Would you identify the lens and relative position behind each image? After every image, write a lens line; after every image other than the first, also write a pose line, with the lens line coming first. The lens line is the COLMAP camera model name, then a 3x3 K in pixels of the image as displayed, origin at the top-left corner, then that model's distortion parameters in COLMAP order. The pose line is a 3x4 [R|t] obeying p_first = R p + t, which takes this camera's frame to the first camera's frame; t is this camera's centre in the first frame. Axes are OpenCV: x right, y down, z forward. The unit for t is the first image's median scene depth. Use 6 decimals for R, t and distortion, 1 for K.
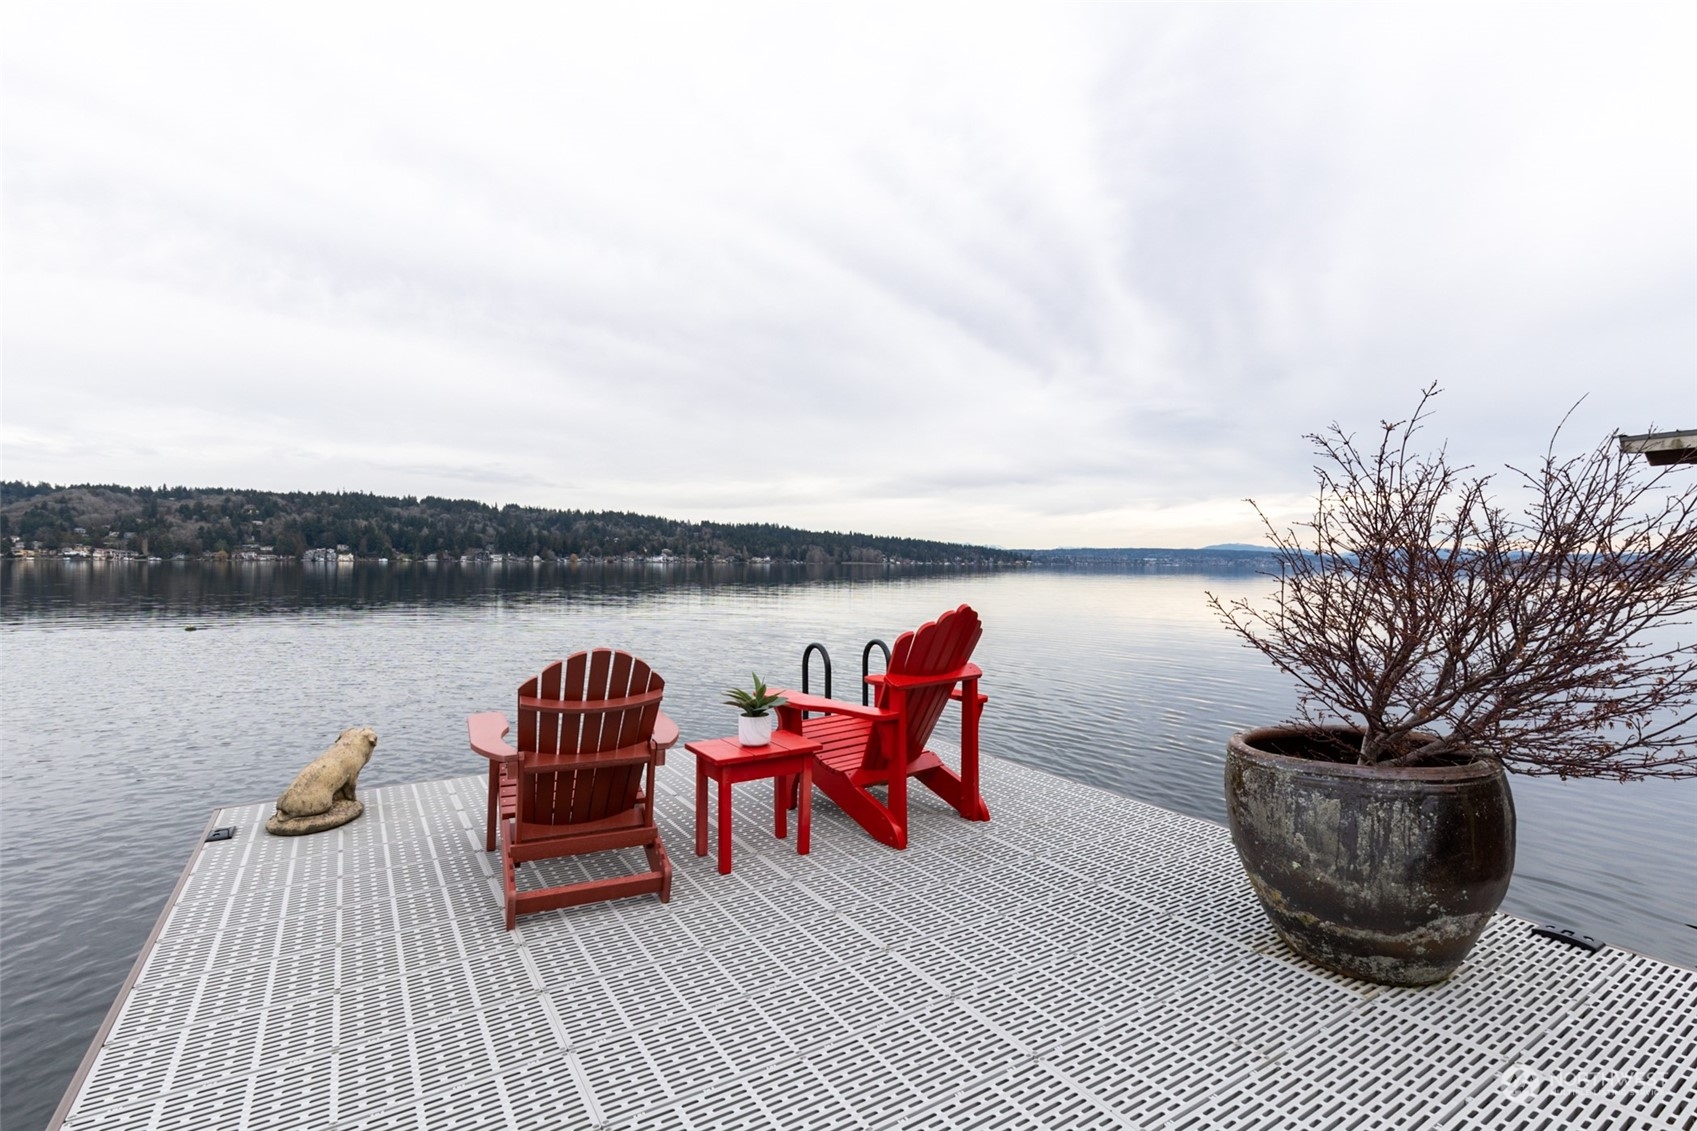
lens RADIAL K [[781.5, 0, 873.2], [0, 781.5, 565.0], [0, 0, 1]] dist [0.012047, -0.001625]
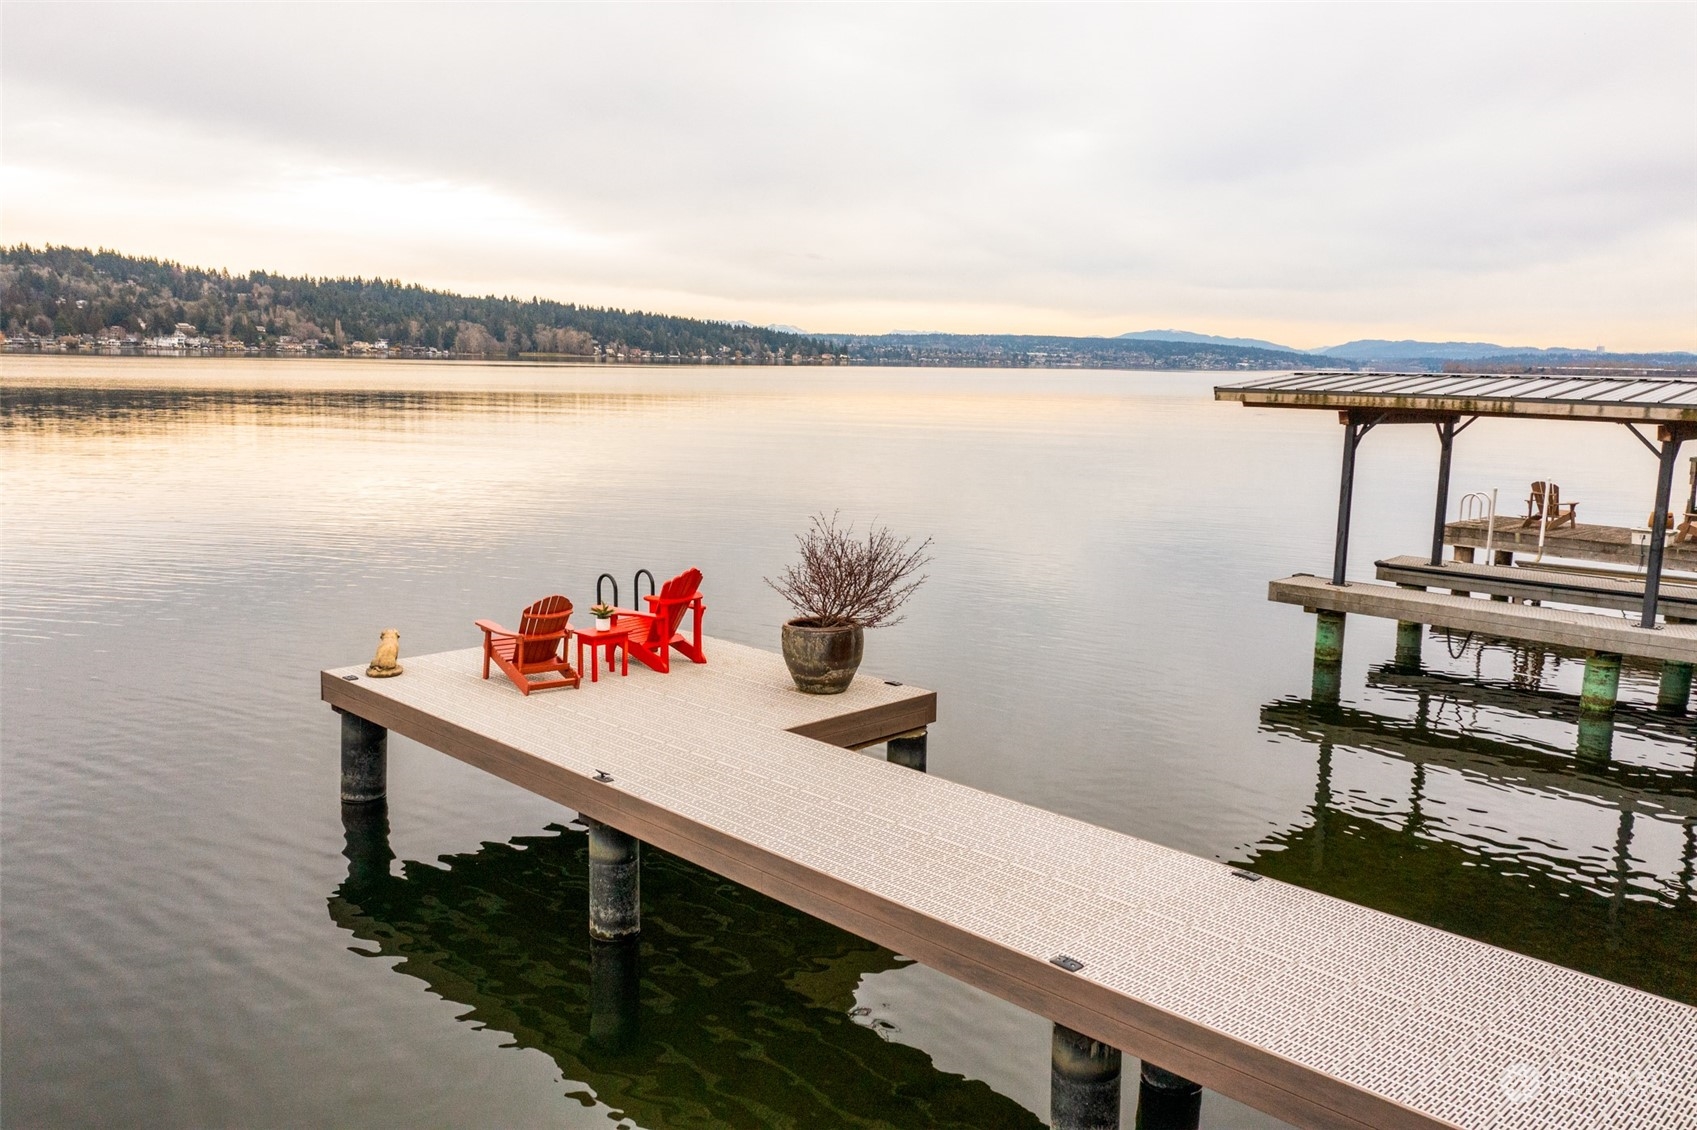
lens RADIAL K [[1323.6, 0, 848.5], [0, 1323.6, 565.0], [0, 0, 1]] dist [0.002433, -0.000351]
pose [[0.979913, -0.018457, 0.198572, -0.021986], [-0.012177, 0.988313, 0.151954, -0.058658], [-0.199056, -0.151320, 0.968235, -0.301083]]
